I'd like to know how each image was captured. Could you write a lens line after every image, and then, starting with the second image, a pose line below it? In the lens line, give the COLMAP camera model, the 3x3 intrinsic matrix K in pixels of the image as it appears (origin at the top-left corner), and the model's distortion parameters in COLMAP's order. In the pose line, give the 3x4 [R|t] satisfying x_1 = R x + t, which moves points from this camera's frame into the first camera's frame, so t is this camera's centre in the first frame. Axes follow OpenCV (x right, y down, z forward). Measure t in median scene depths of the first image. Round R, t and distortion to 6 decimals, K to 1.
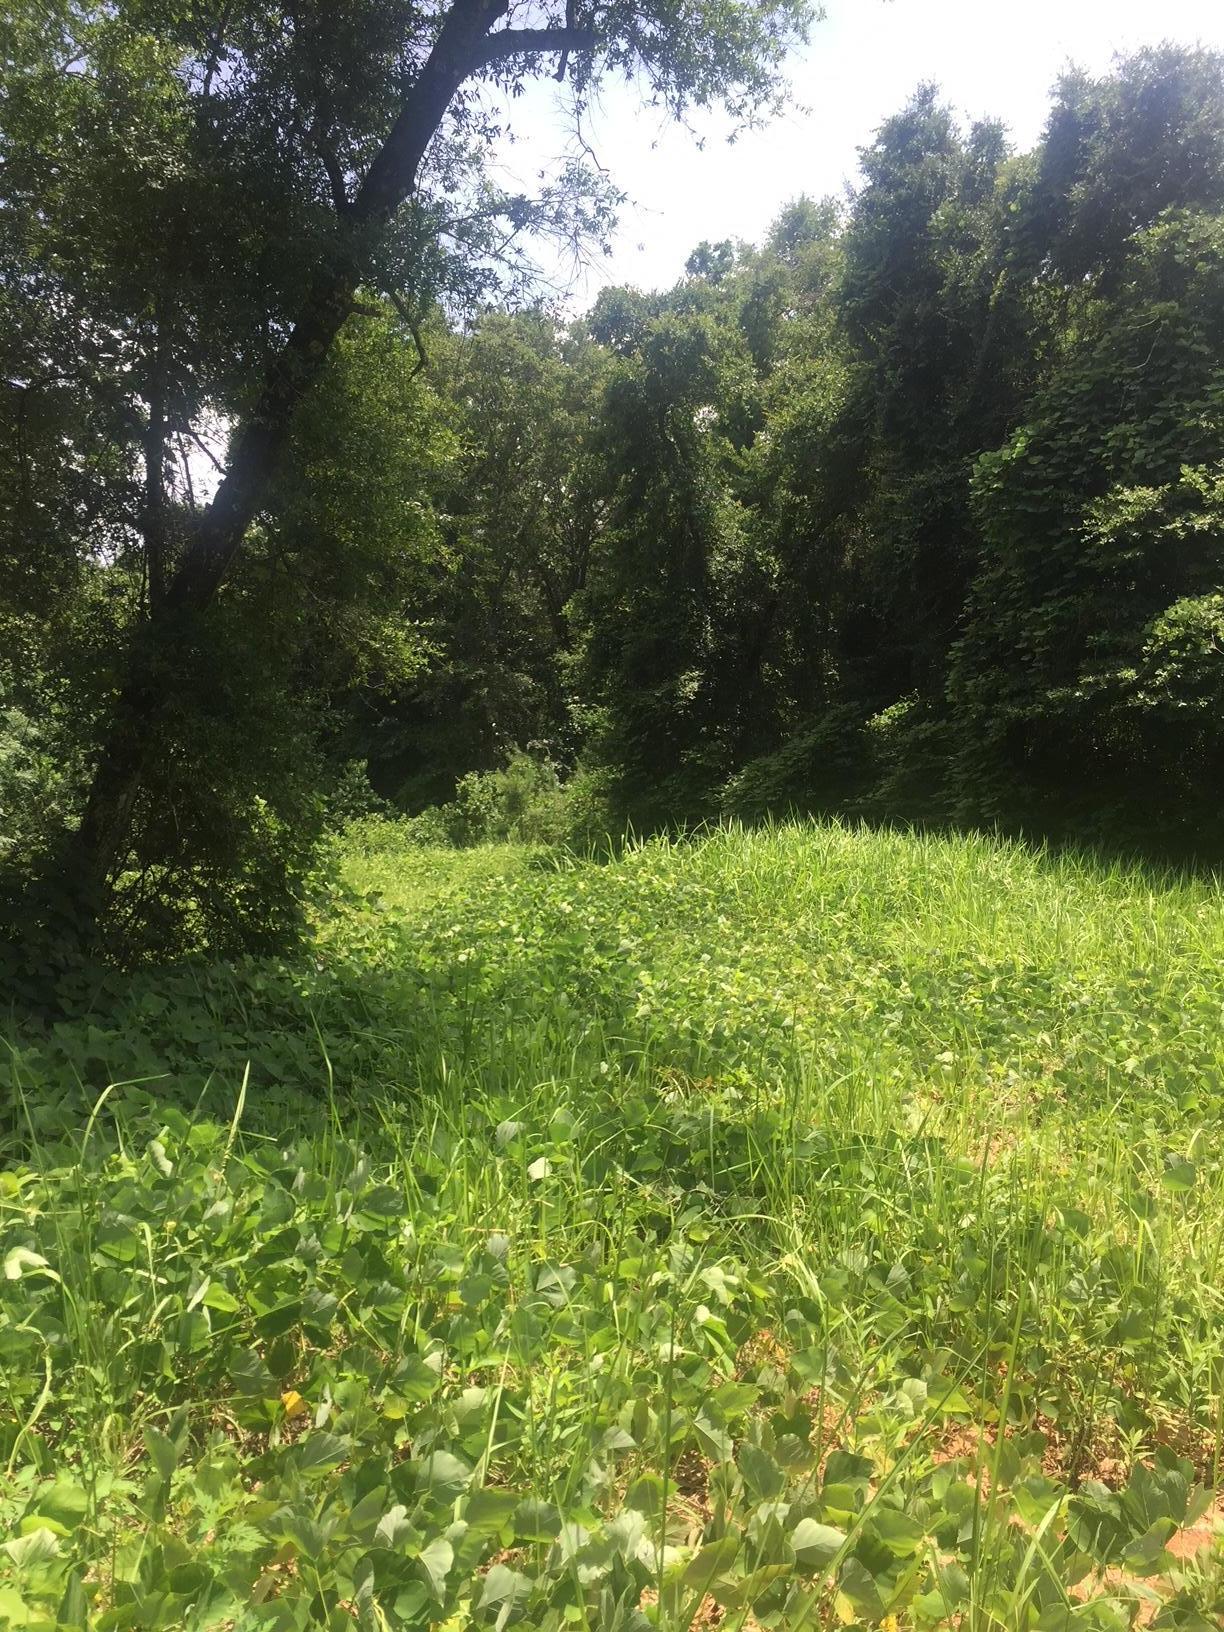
lens RADIAL K [[1414.3, 0, 592.3], [0, 1414.3, 824.6], [0, 0, 1]] dist [0.097021, -0.130281]
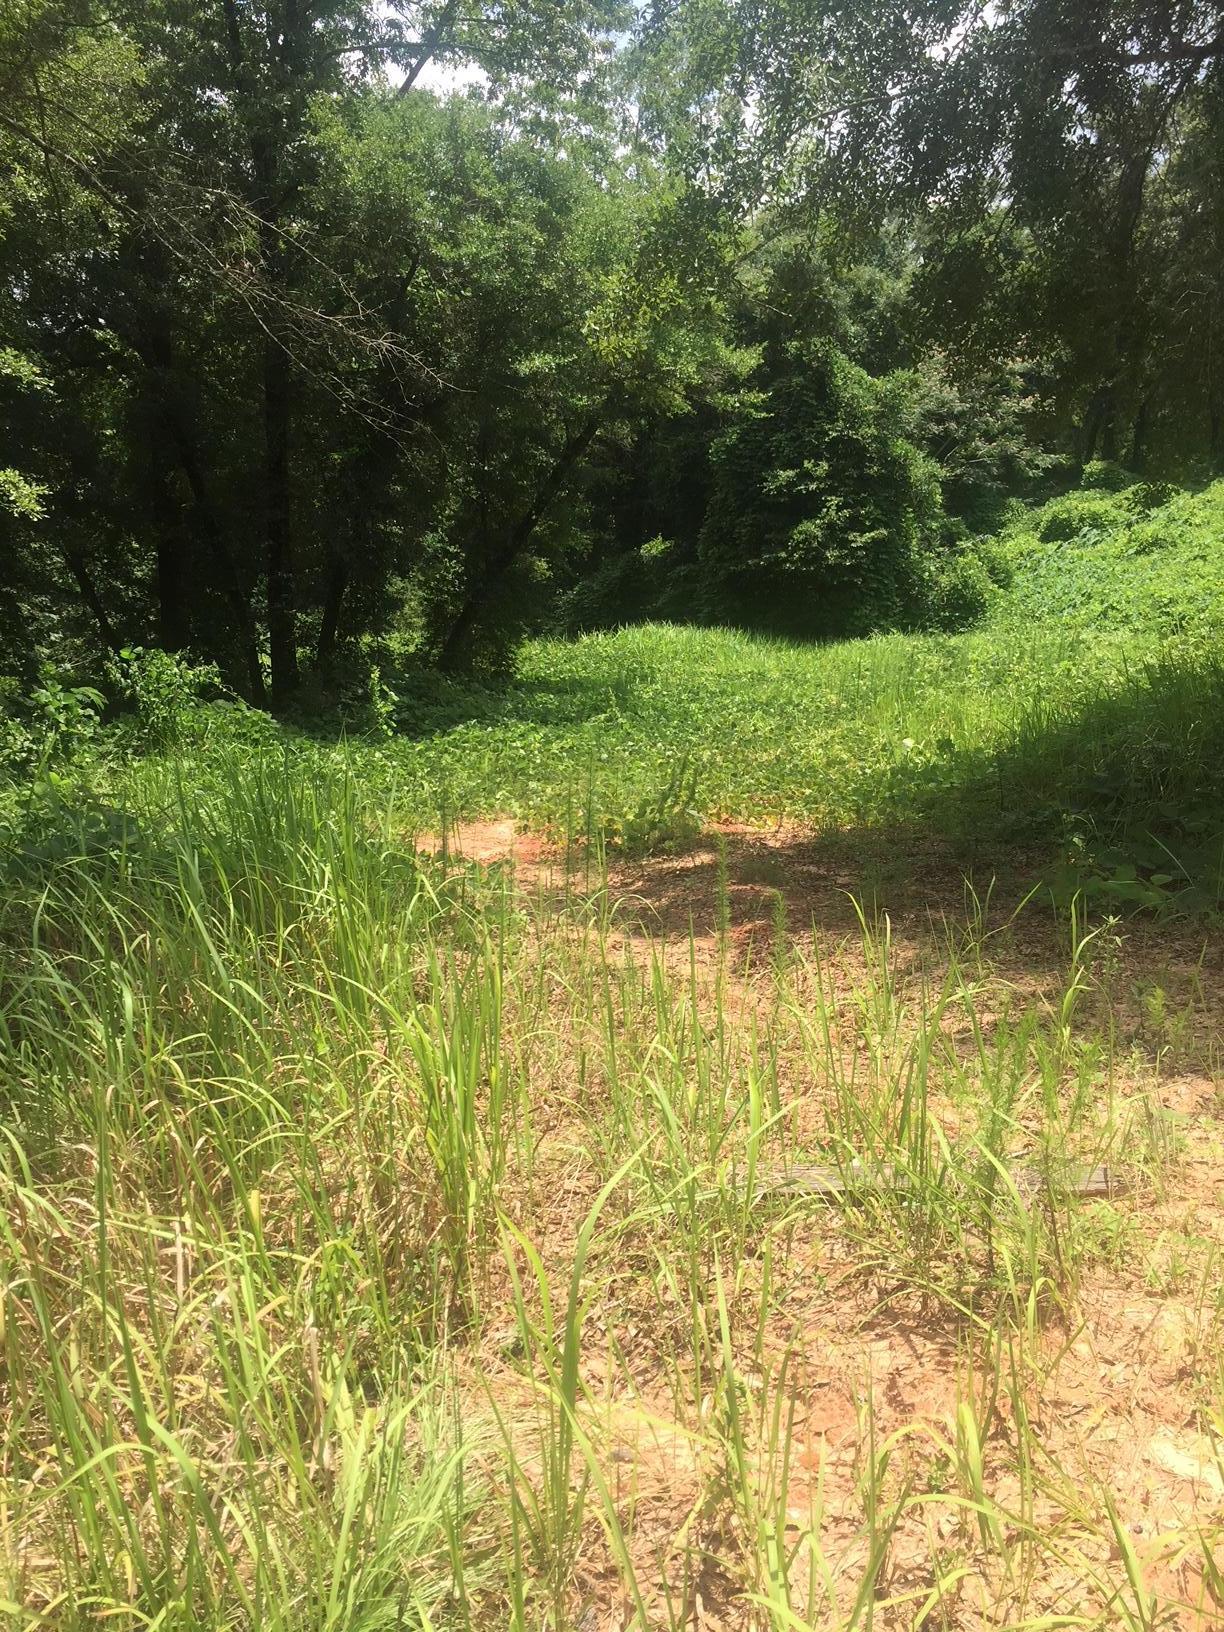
lens RADIAL K [[1415.9, 0, 616.4], [0, 1415.9, 799.8], [0, 0, 1]] dist [0.102477, 0.000929]
pose [[0.968804, -0.052483, 0.242208, -0.443002], [0.018259, 0.989779, 0.141435, -0.041890], [-0.247155, -0.132600, 0.959860, -1.140168]]
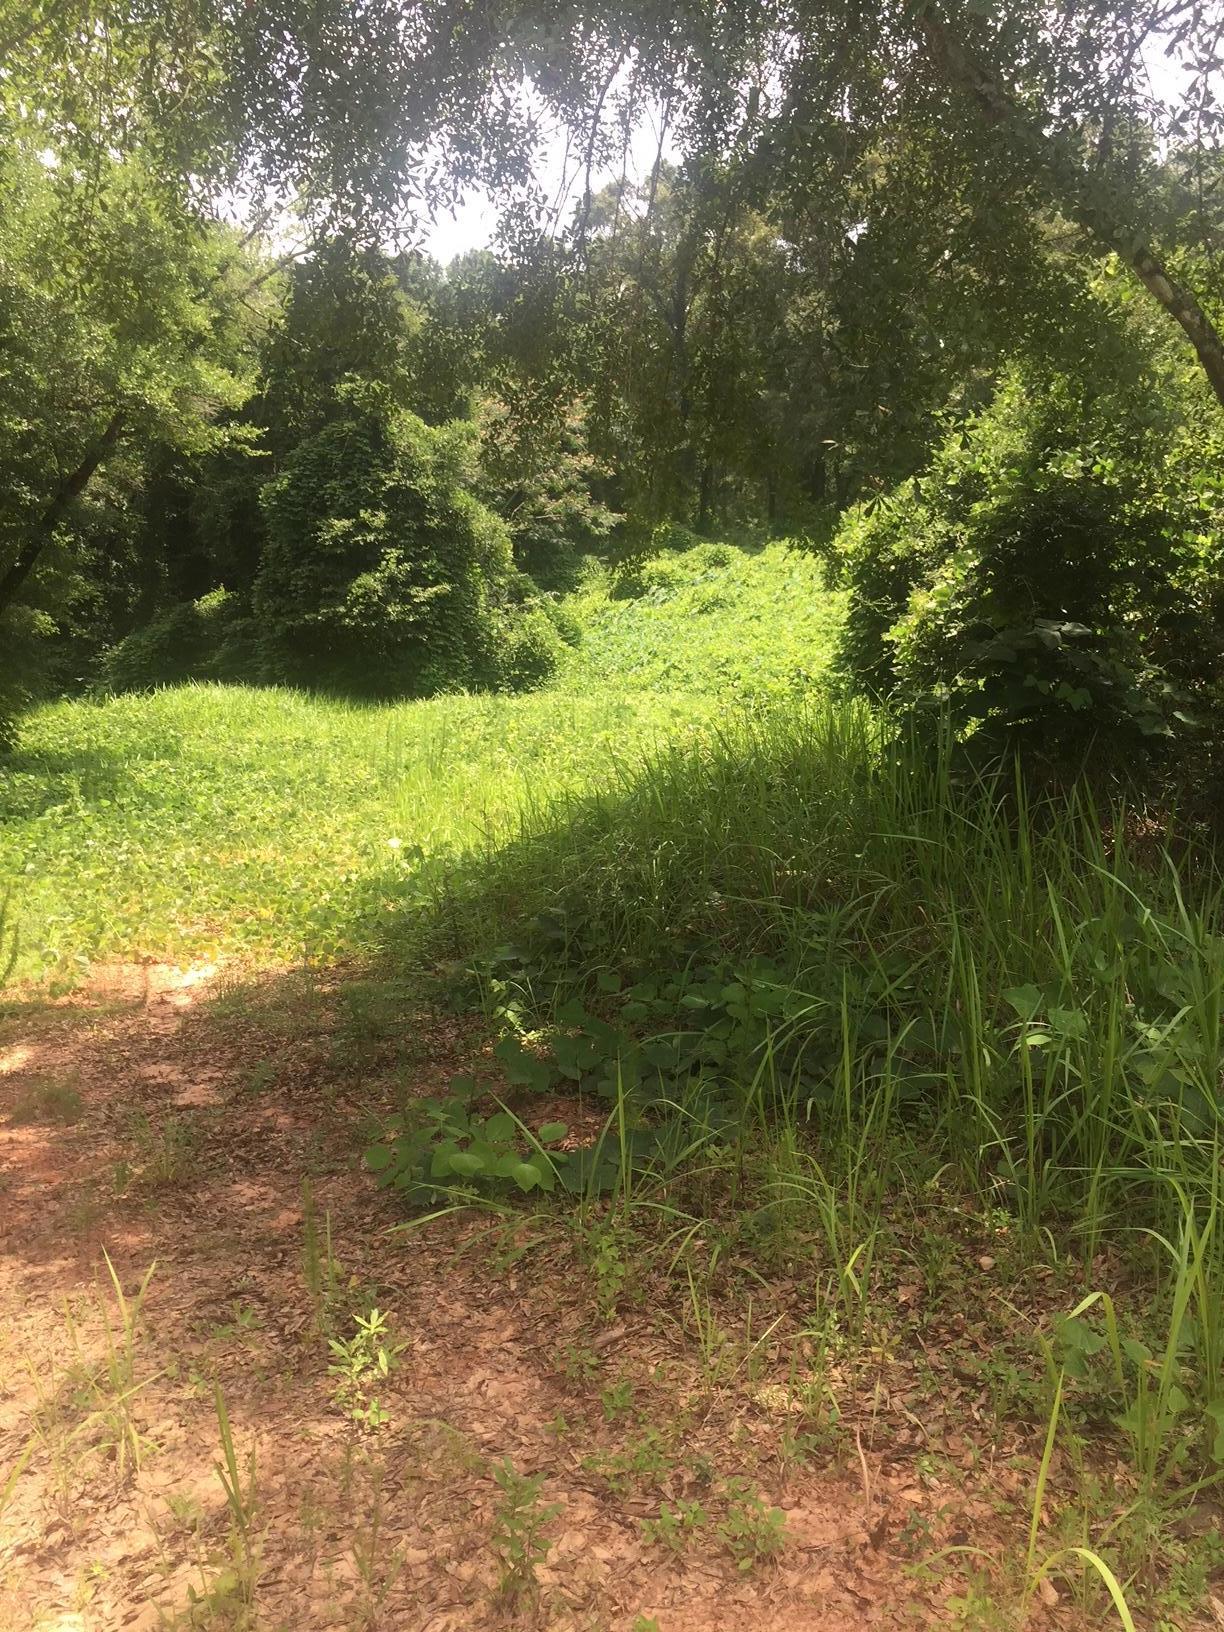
lens RADIAL K [[1413.3, 0, 612.0], [0, 1413.3, 816.0], [0, 0, 1]] dist [0.095542, -0.133821]
pose [[0.869138, -0.078065, 0.488370, -0.324783], [0.020086, 0.992221, 0.122859, -0.049545], [-0.494162, -0.096972, 0.863944, -1.031974]]
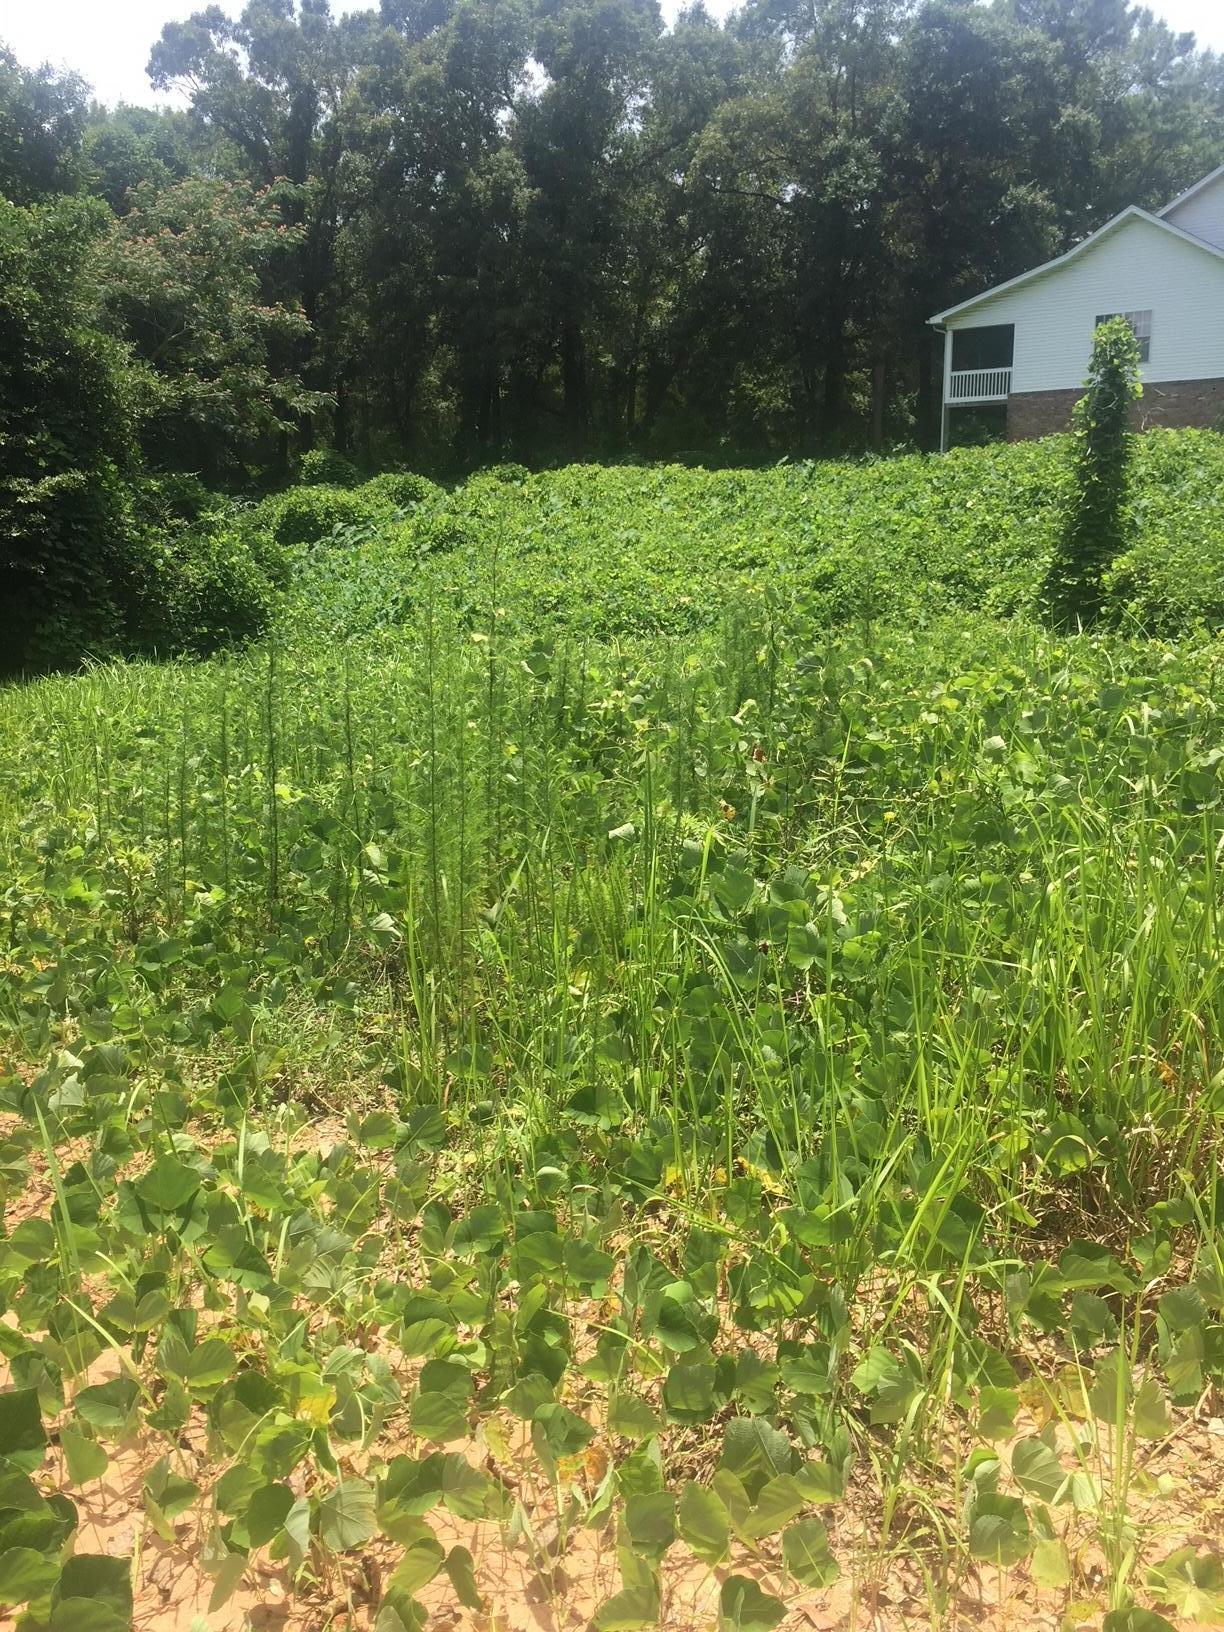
lens RADIAL K [[1414.3, 0, 592.3], [0, 1414.3, 824.6], [0, 0, 1]] dist [0.097021, -0.130281]
pose [[0.685328, -0.133658, 0.715864, -0.095555], [0.046337, 0.989024, 0.140299, 0.005208], [-0.726759, -0.062979, 0.683999, -0.239550]]
